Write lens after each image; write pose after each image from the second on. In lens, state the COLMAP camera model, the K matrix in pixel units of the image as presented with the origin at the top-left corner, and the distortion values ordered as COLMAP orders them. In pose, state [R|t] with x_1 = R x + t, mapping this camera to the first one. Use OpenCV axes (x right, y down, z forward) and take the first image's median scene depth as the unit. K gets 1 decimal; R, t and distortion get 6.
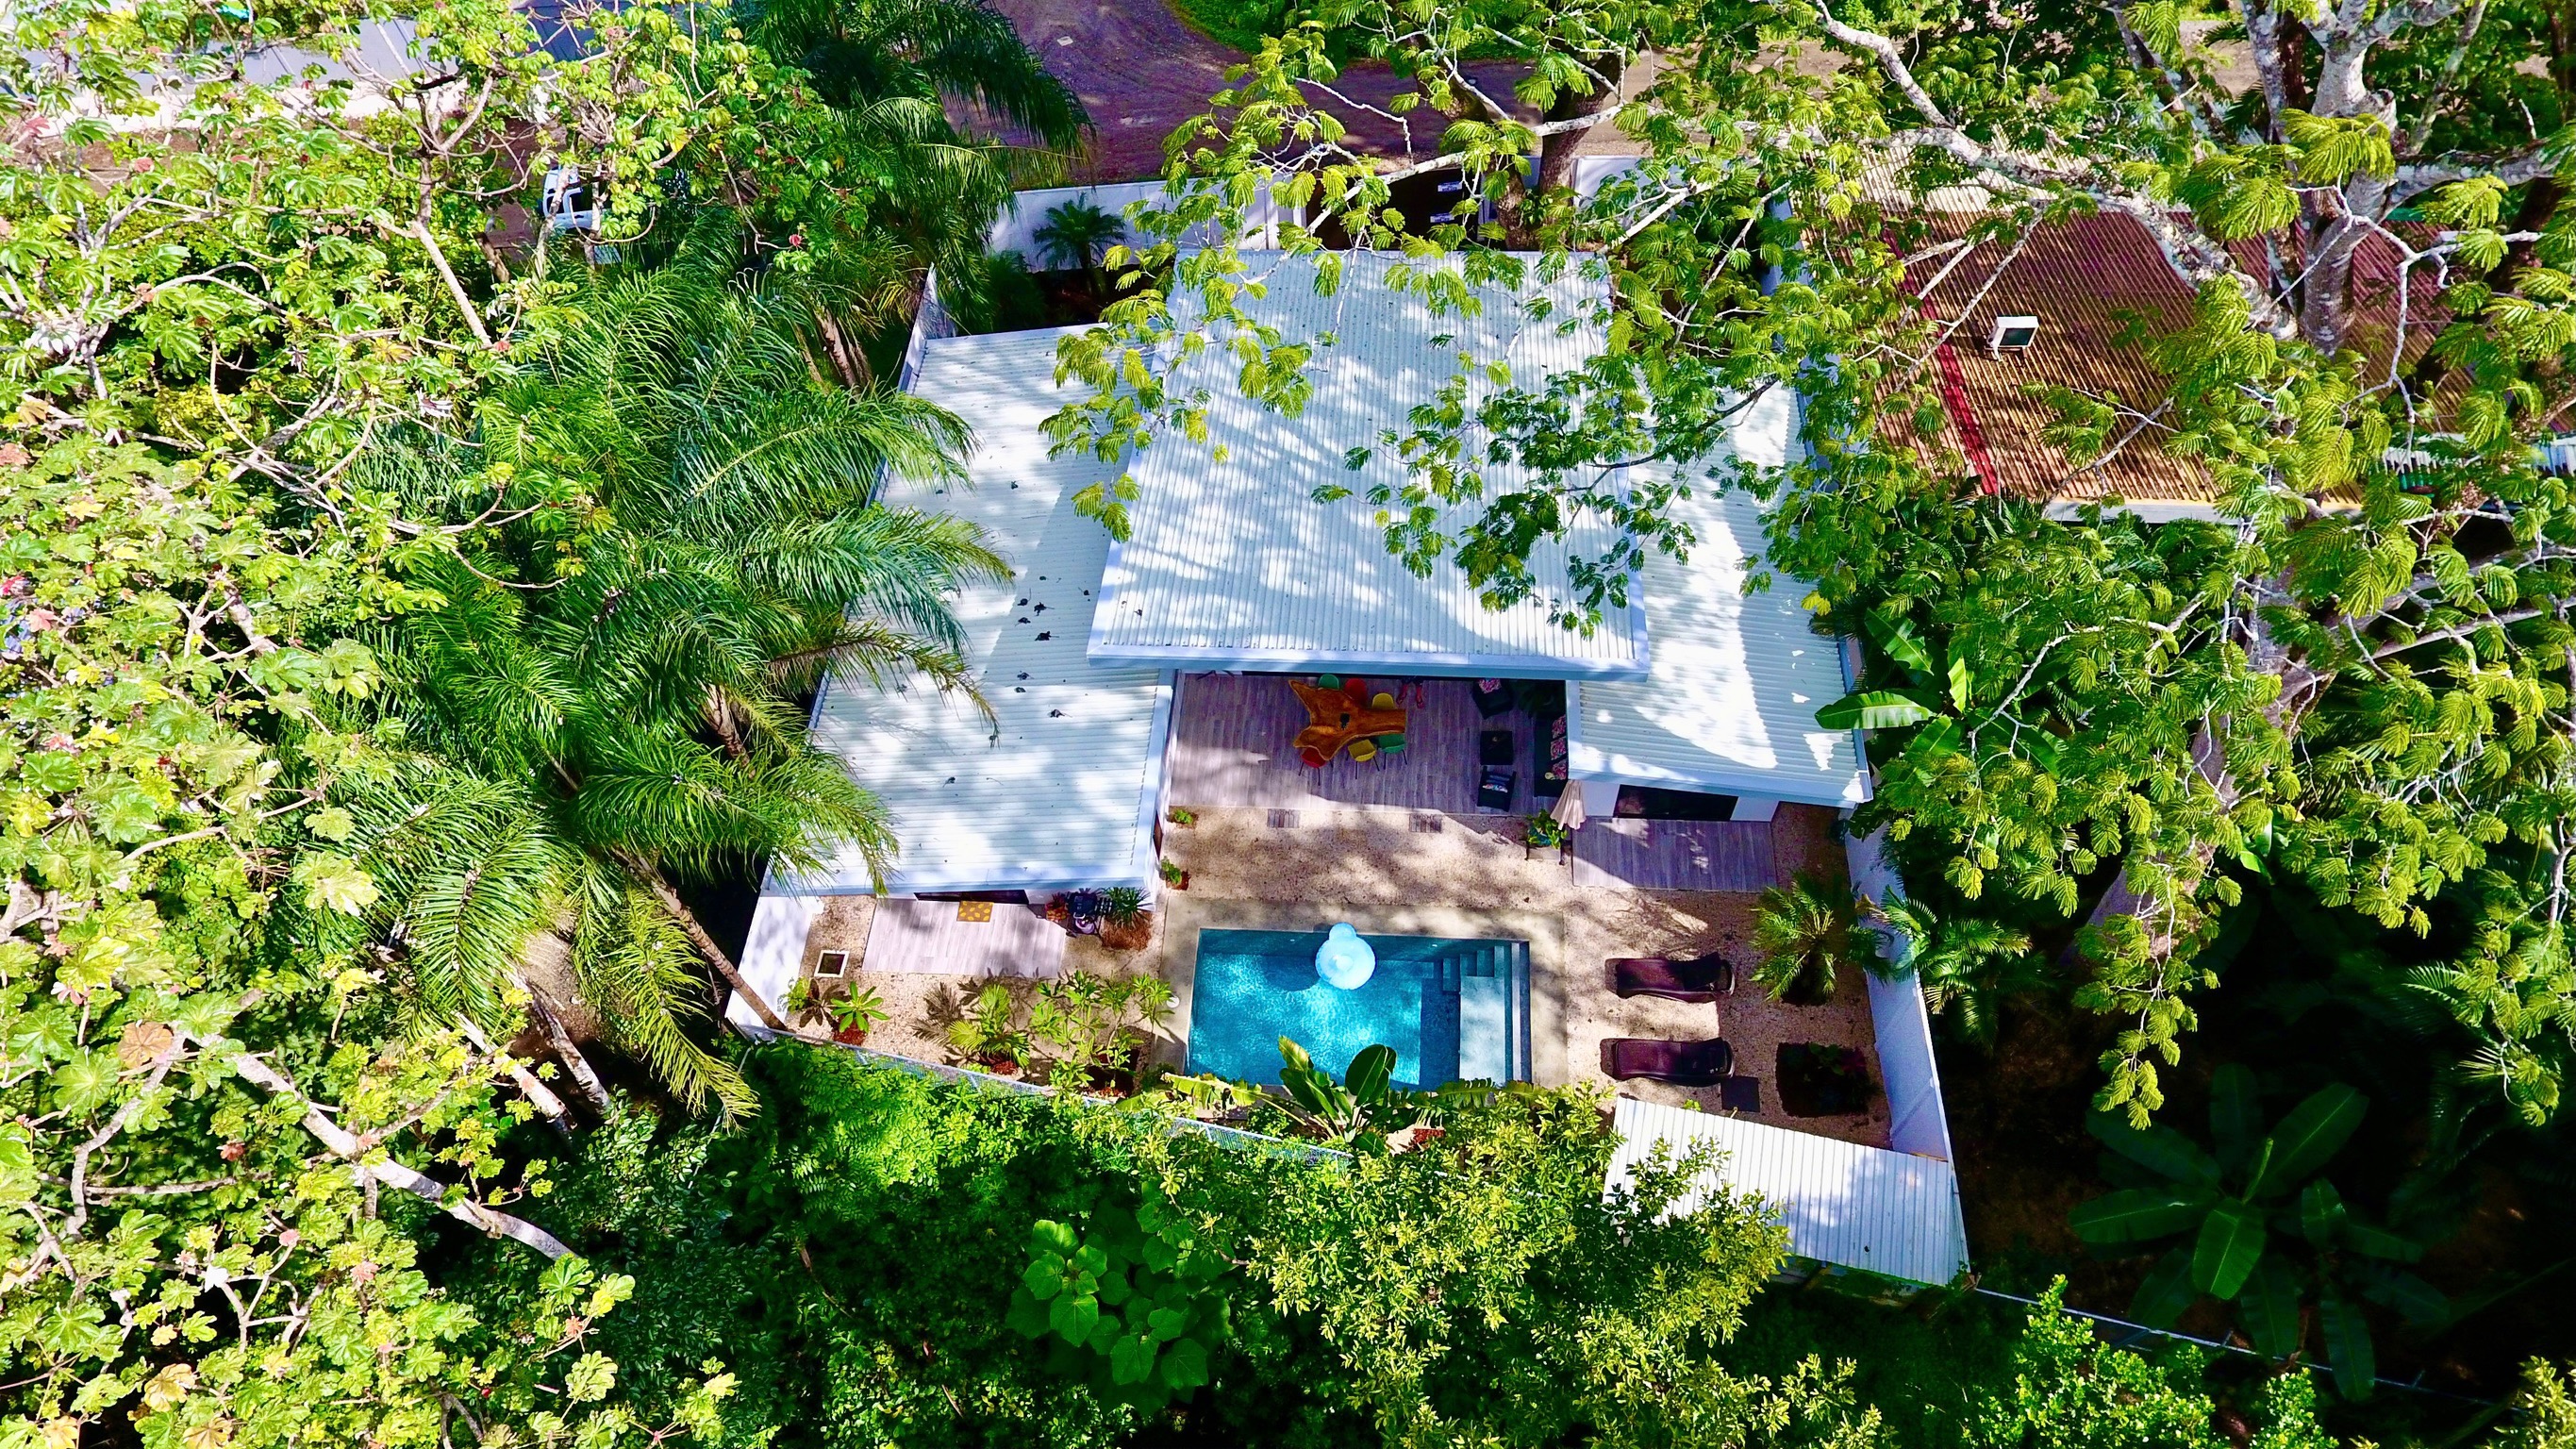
lens RADIAL K [[1469.3, 0, 1288.0], [0, 1469.3, 724.5], [0, 0, 1]] dist [0.017832, -0.000454]
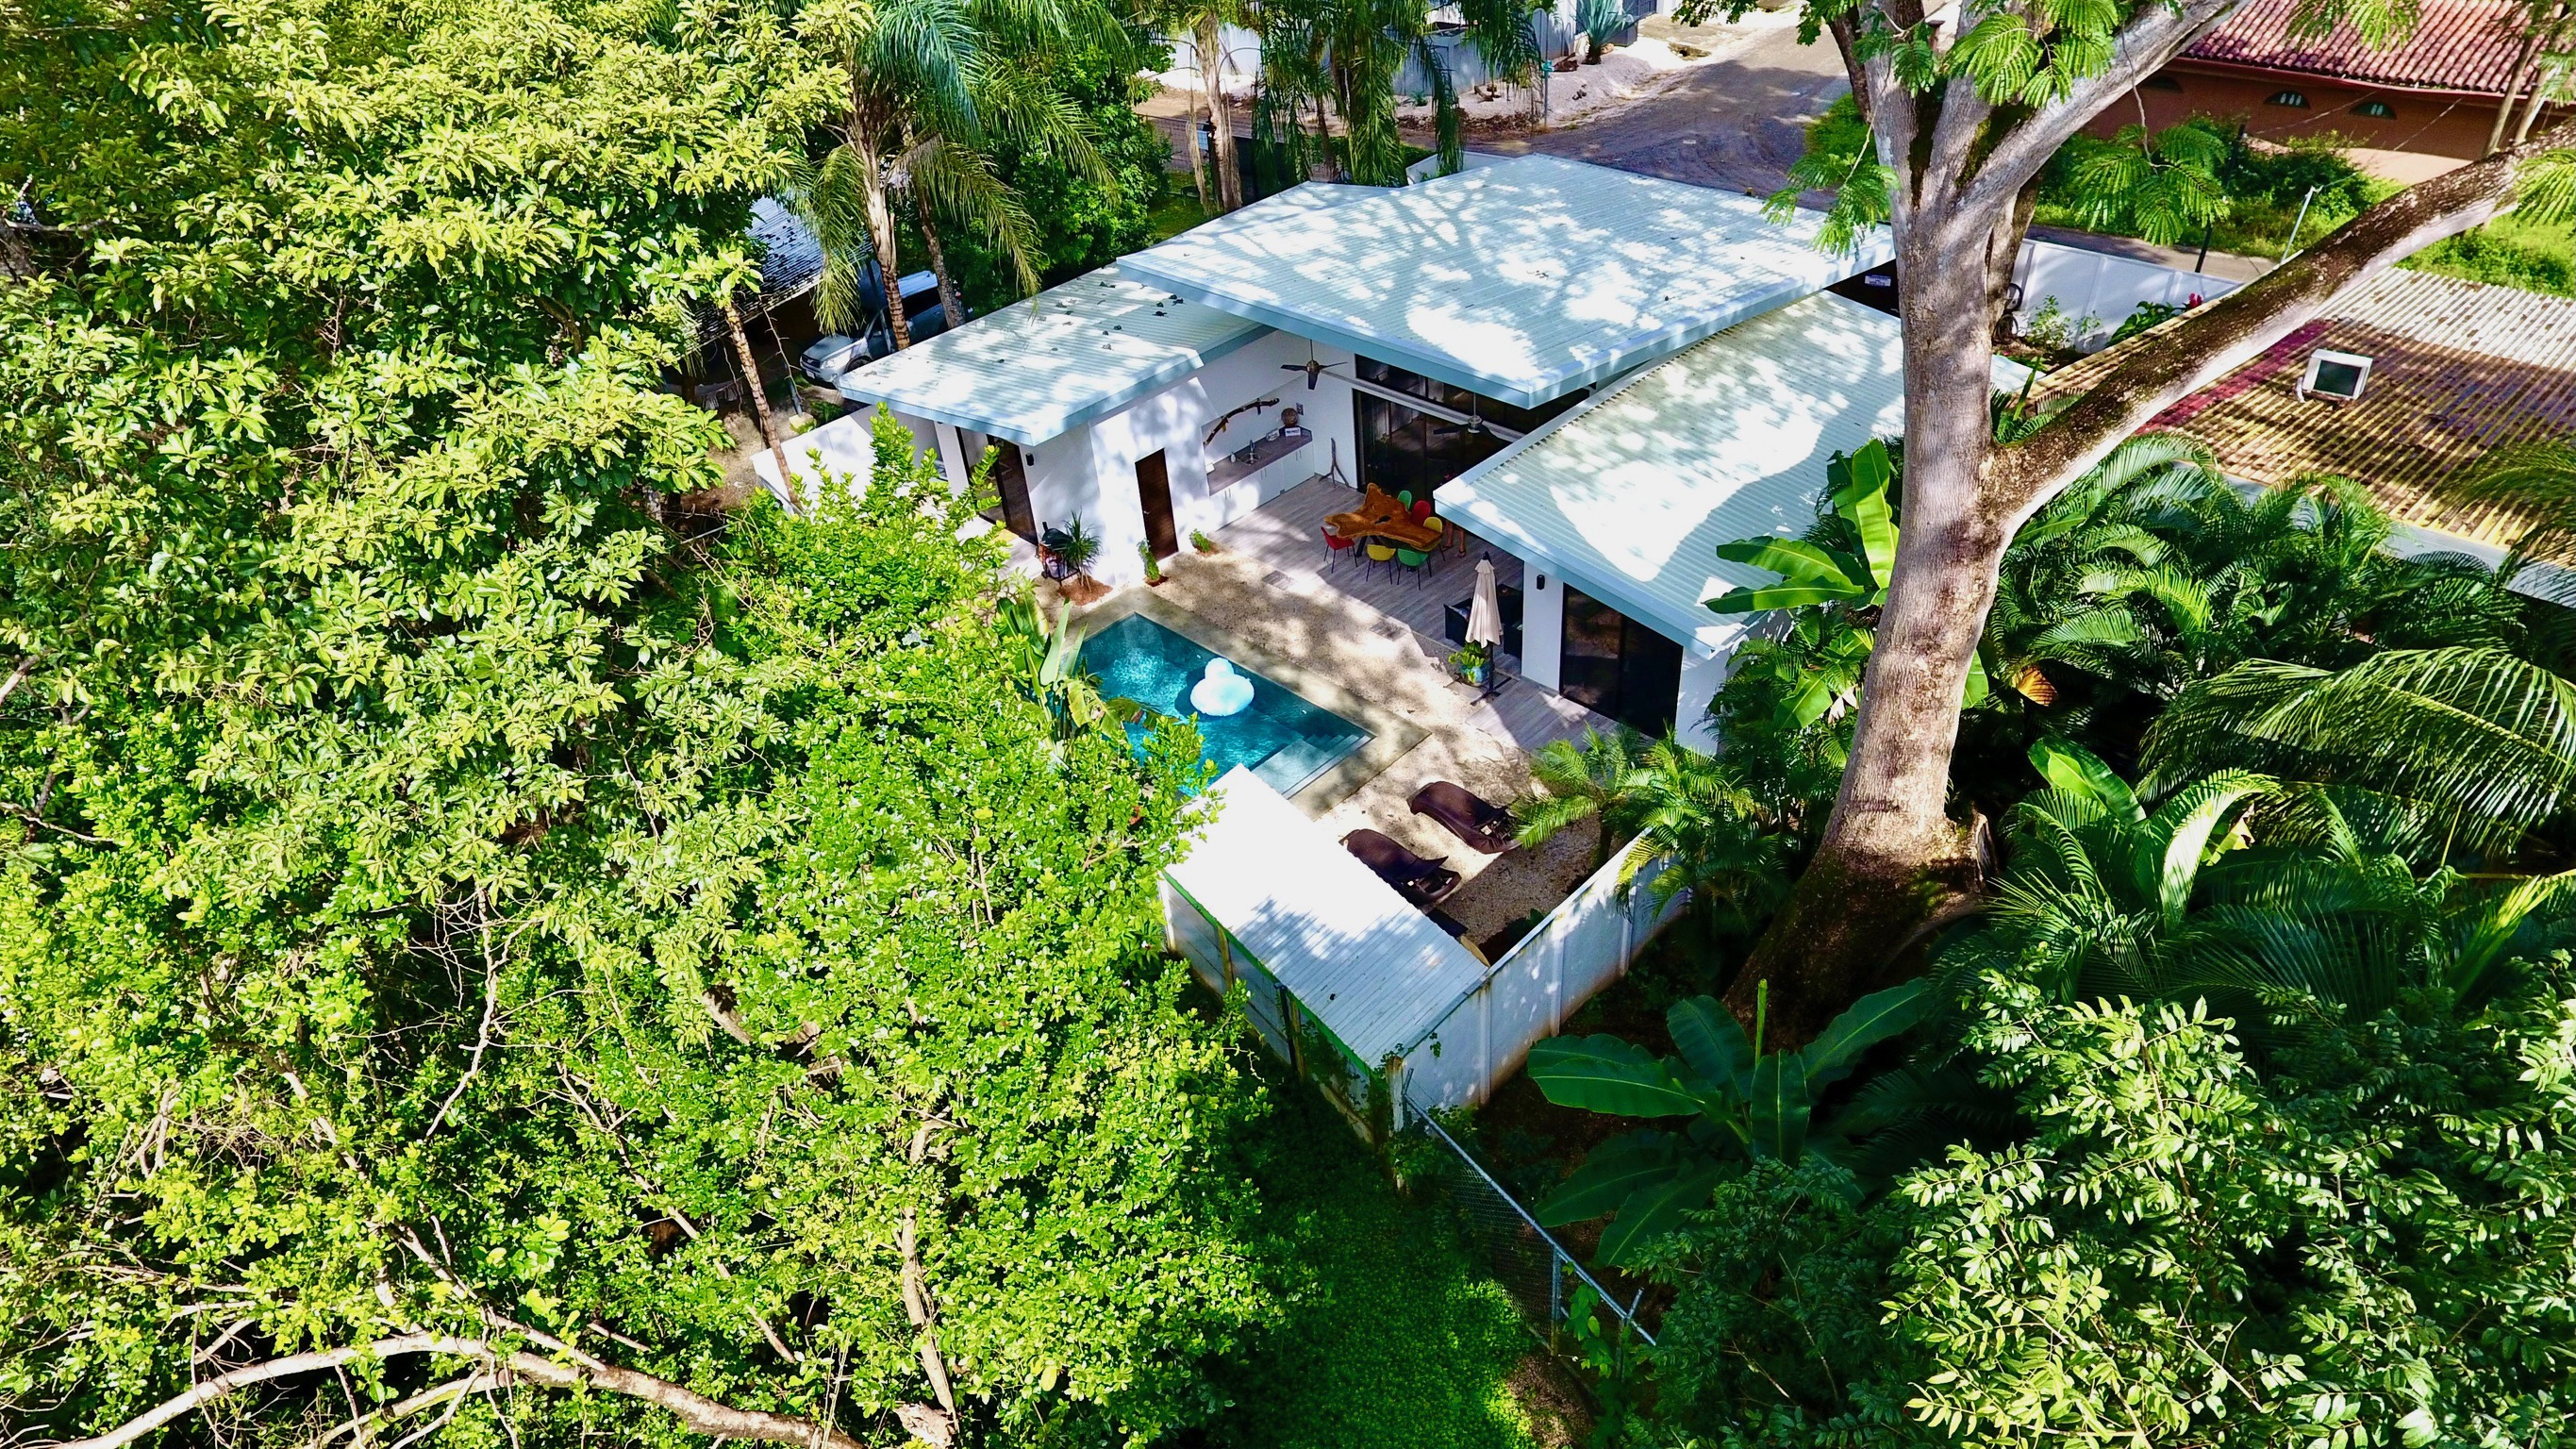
lens RADIAL K [[1469.3, 0, 1288.0], [0, 1469.3, 724.5], [0, 0, 1]] dist [0.017832, -0.000454]
pose [[0.766355, 0.388731, -0.511457, 0.577912], [-0.504817, 0.856792, -0.105204, 0.262768], [0.397316, 0.338816, 0.852845, 0.219002]]
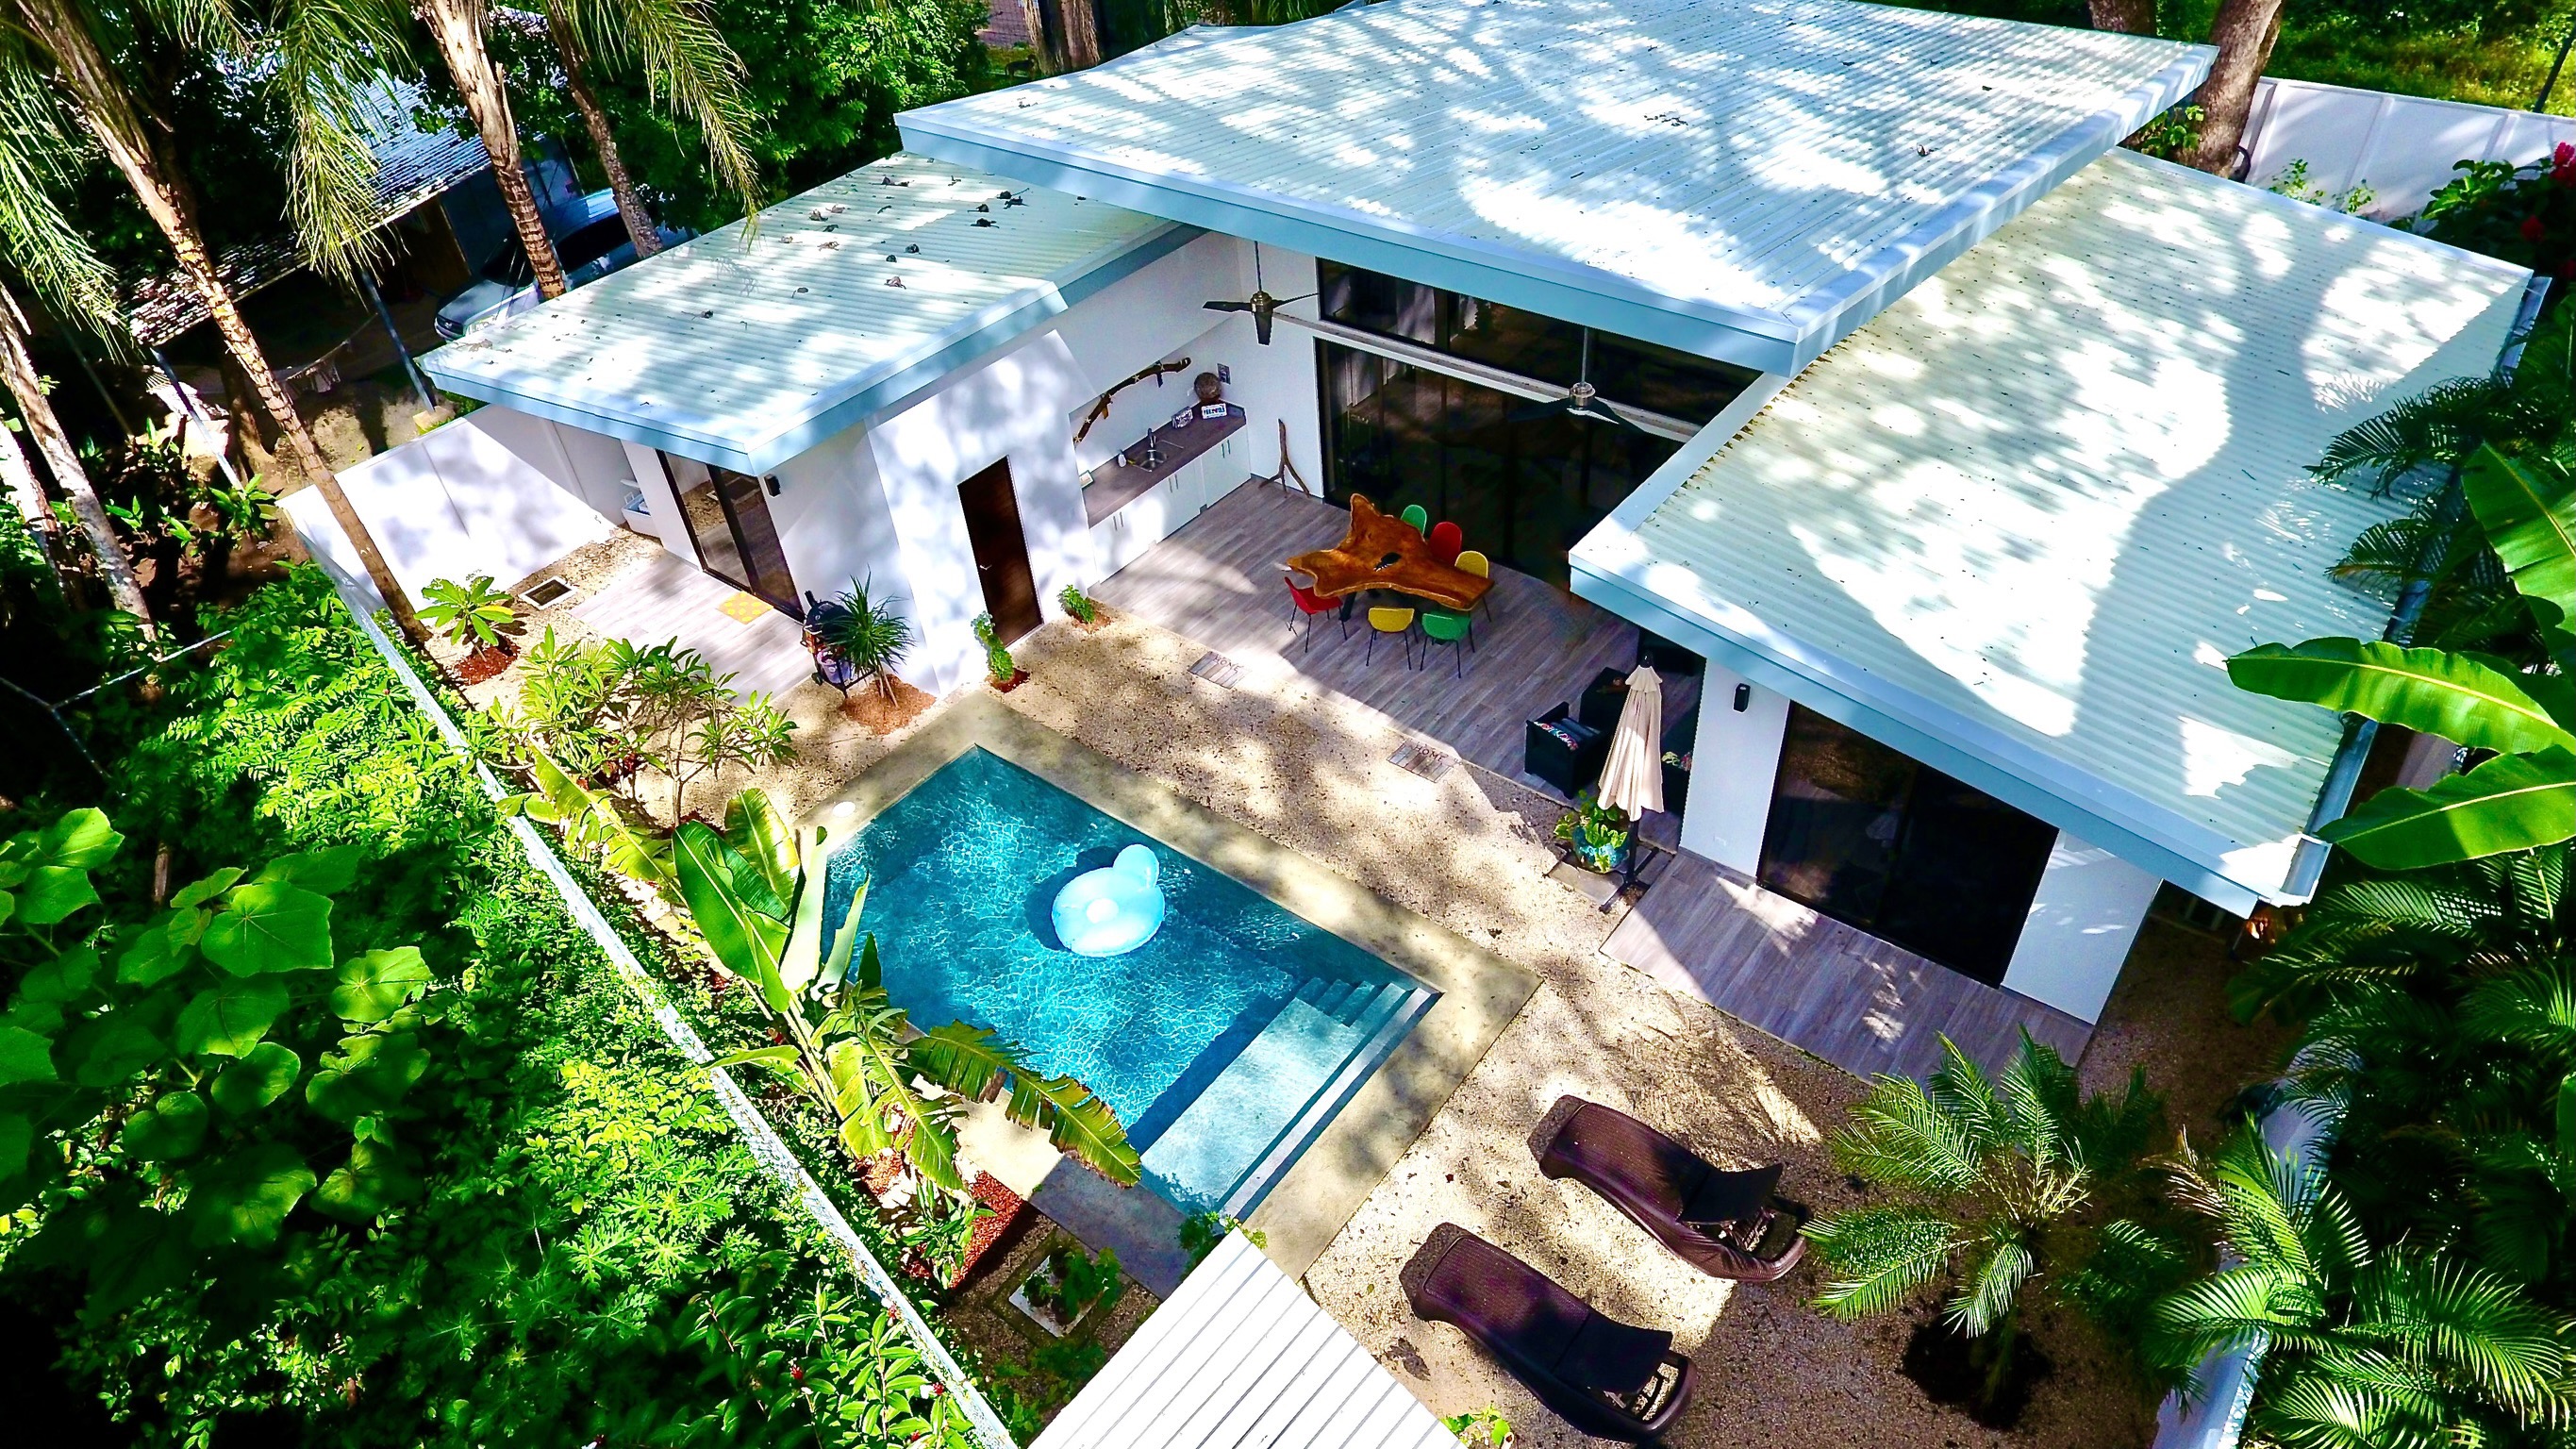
lens RADIAL K [[1469.3, 0, 1288.0], [0, 1469.3, 724.5], [0, 0, 1]] dist [0.017832, -0.000454]
pose [[0.830831, 0.357613, -0.426418, 0.299306], [-0.441608, 0.889923, -0.114099, 0.147779], [0.338676, 0.283107, 0.897301, 0.530395]]
